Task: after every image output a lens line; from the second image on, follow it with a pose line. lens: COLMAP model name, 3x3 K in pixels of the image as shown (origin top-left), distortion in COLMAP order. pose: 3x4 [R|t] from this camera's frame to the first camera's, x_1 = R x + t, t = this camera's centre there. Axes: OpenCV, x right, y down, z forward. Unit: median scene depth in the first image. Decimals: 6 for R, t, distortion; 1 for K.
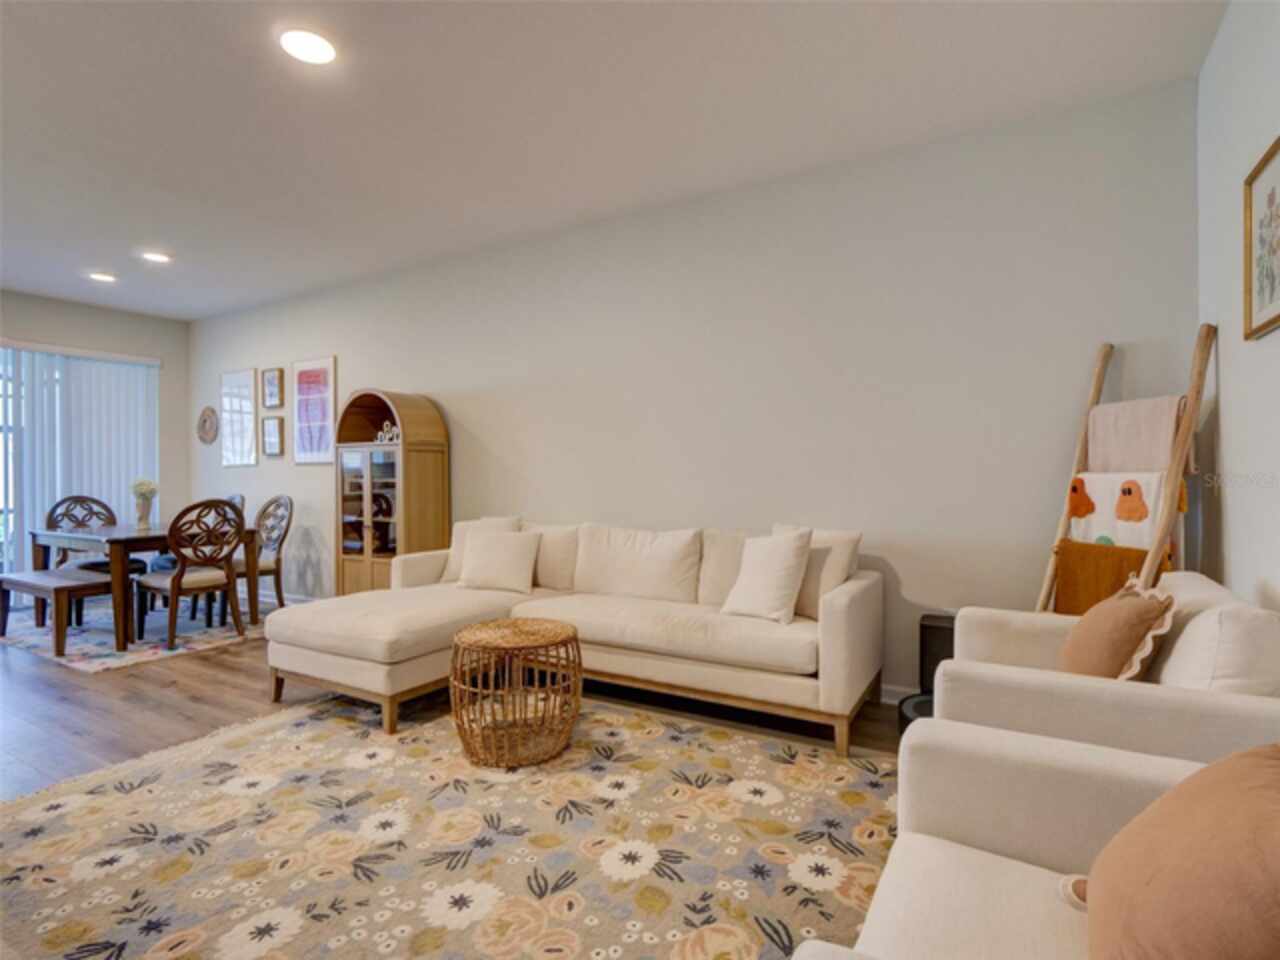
lens RADIAL K [[662.1, 0, 633.8], [0, 662.1, 478.7], [0, 0, 1]] dist [-0.000152, 0.000360]
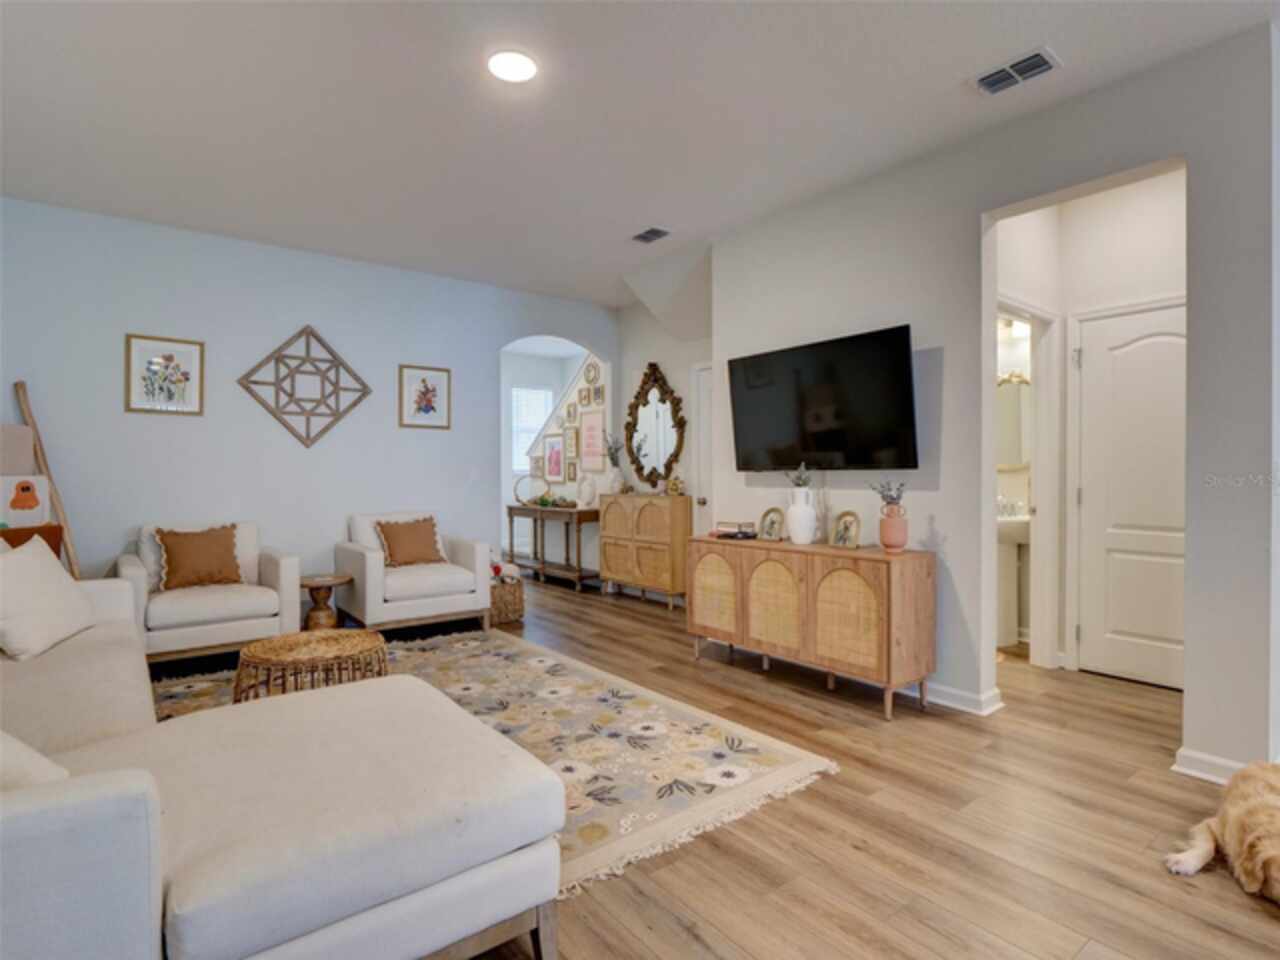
lens RADIAL K [[662.1, 0, 633.8], [0, 662.1, 478.7], [0, 0, 1]] dist [-0.000152, 0.000360]
pose [[-0.932194, 0.004752, 0.361928, -1.045208], [0.010417, 0.999852, 0.013701, -0.008286], [-0.361809, 0.016542, -0.932105, 1.914312]]
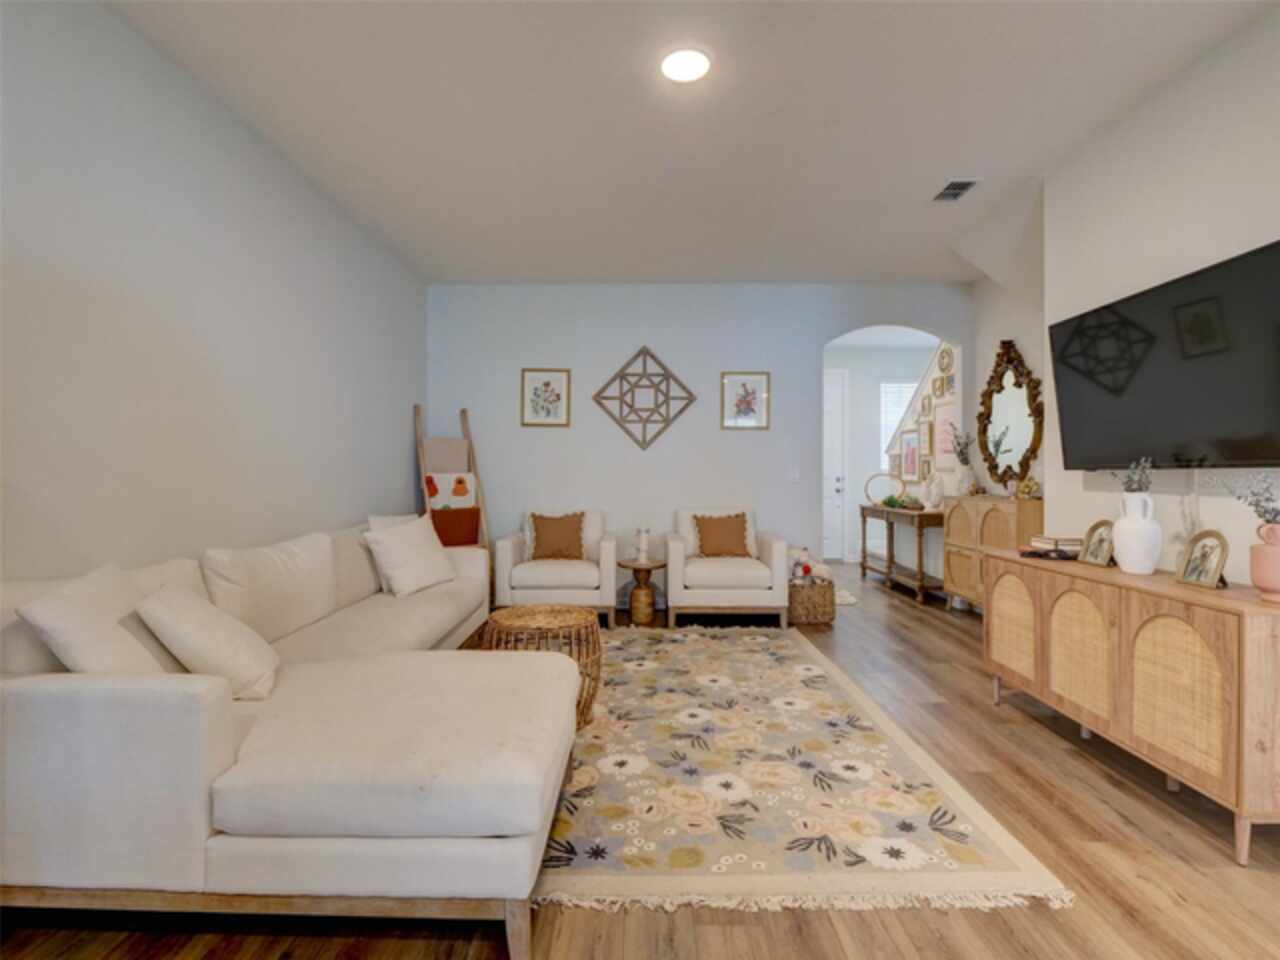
lens RADIAL K [[626.8, 0, 637.6], [0, 626.8, 475.8], [0, 0, 1]] dist [-0.011466, -0.000436]
pose [[-0.510628, 0.000951, 0.859801, -1.301463], [0.010014, 0.999938, 0.004841, -0.004394], [-0.859743, 0.011082, -0.510606, 1.573946]]
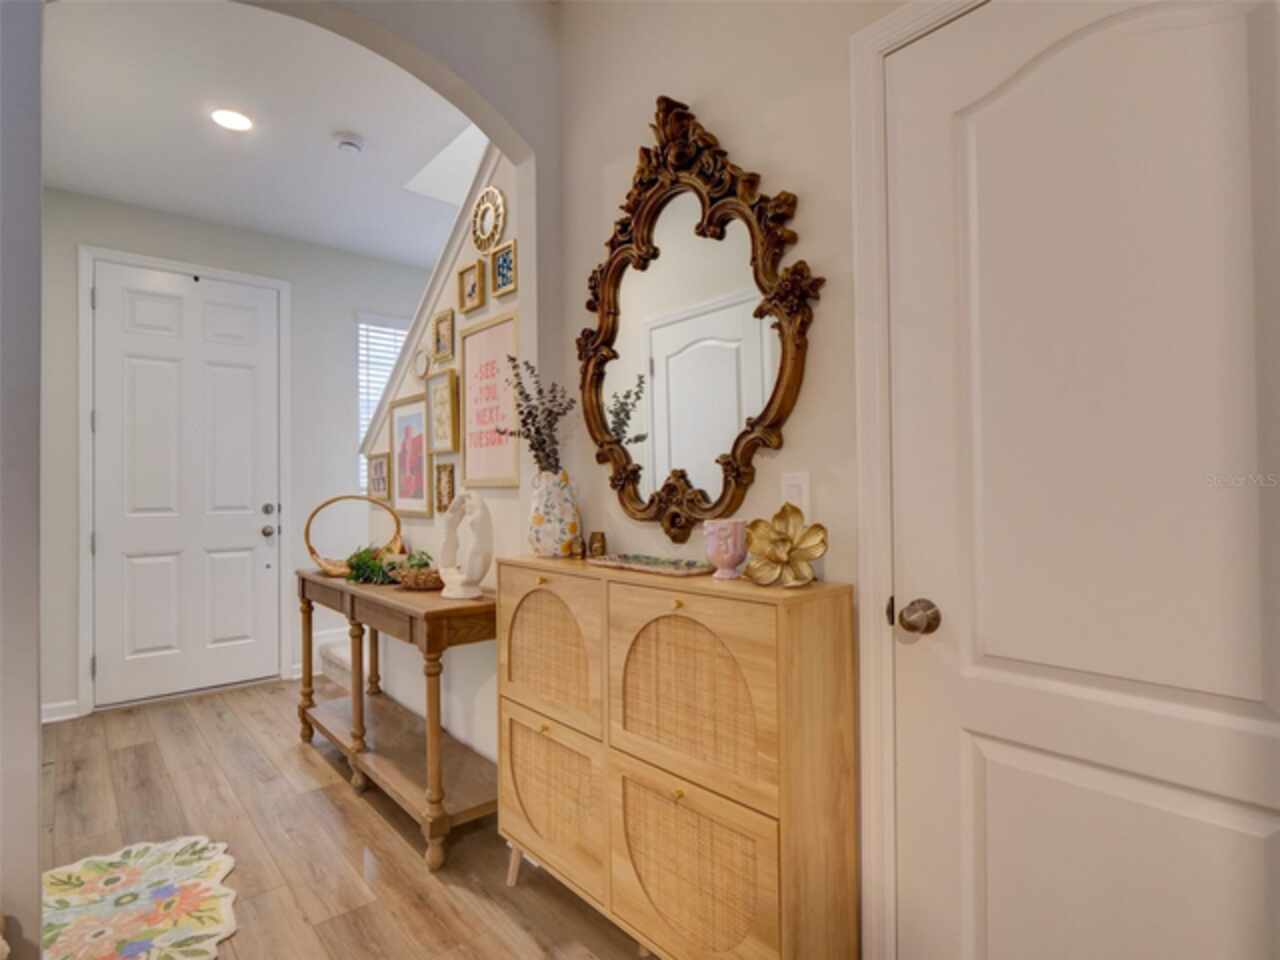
lens RADIAL K [[662.1, 0, 633.8], [0, 662.1, 478.7], [0, 0, 1]] dist [-0.000152, 0.000360]
pose [[-0.950478, 0.019150, 0.310200, -0.399957], [0.016629, 0.999804, -0.010771, -0.001068], [-0.310346, -0.005079, -0.950610, 0.282424]]
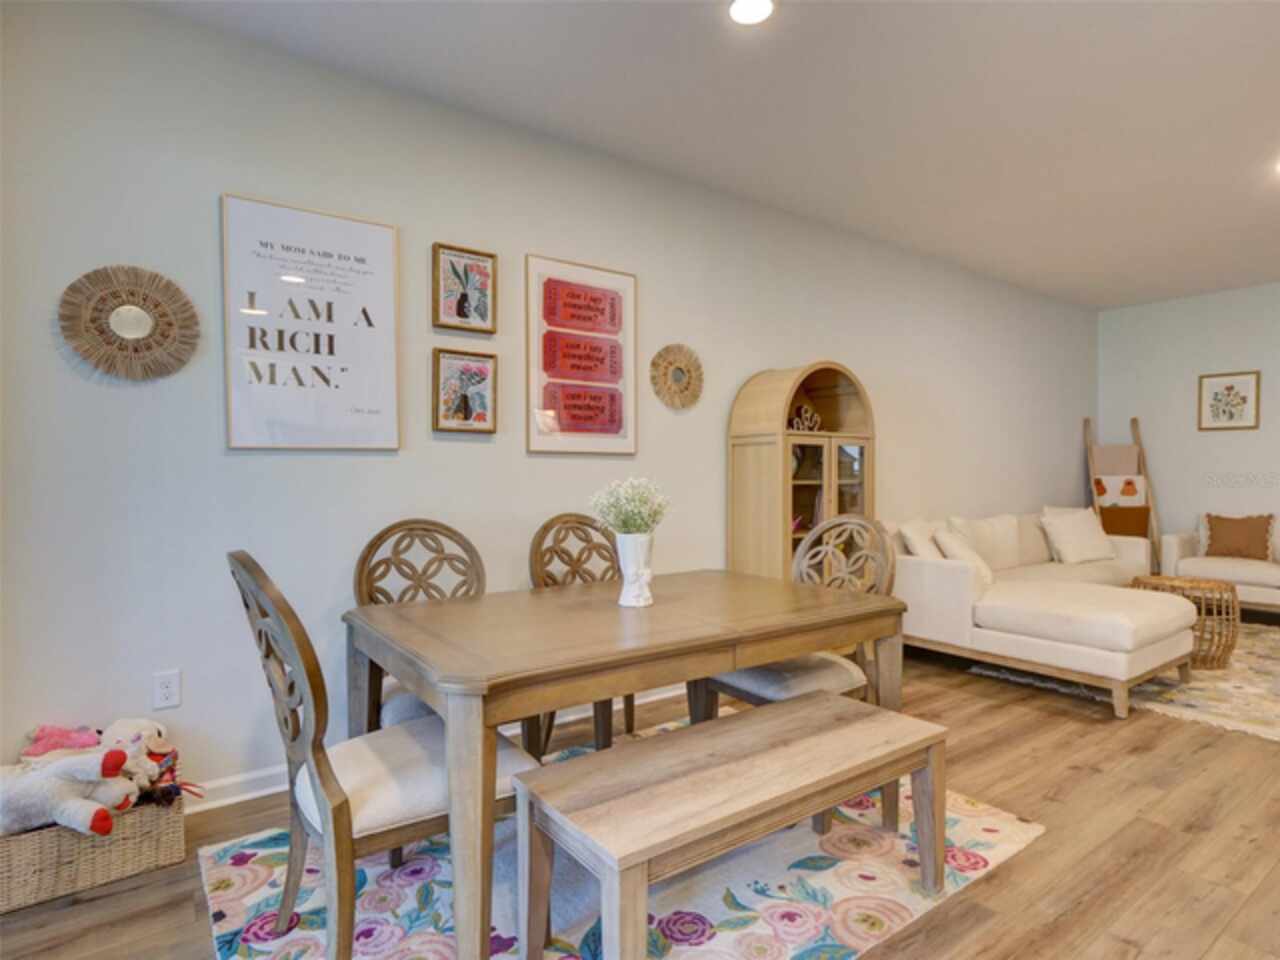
lens RADIAL K [[694.0, 0, 637.5], [0, 694.0, 480.7], [0, 0, 1]] dist [-0.001808, -0.001478]
pose [[0.387836, -0.000755, 0.921728, -2.332861], [0.008557, 0.999960, -0.002781, 0.001024], [-0.921689, 0.008966, 0.387827, 1.712815]]
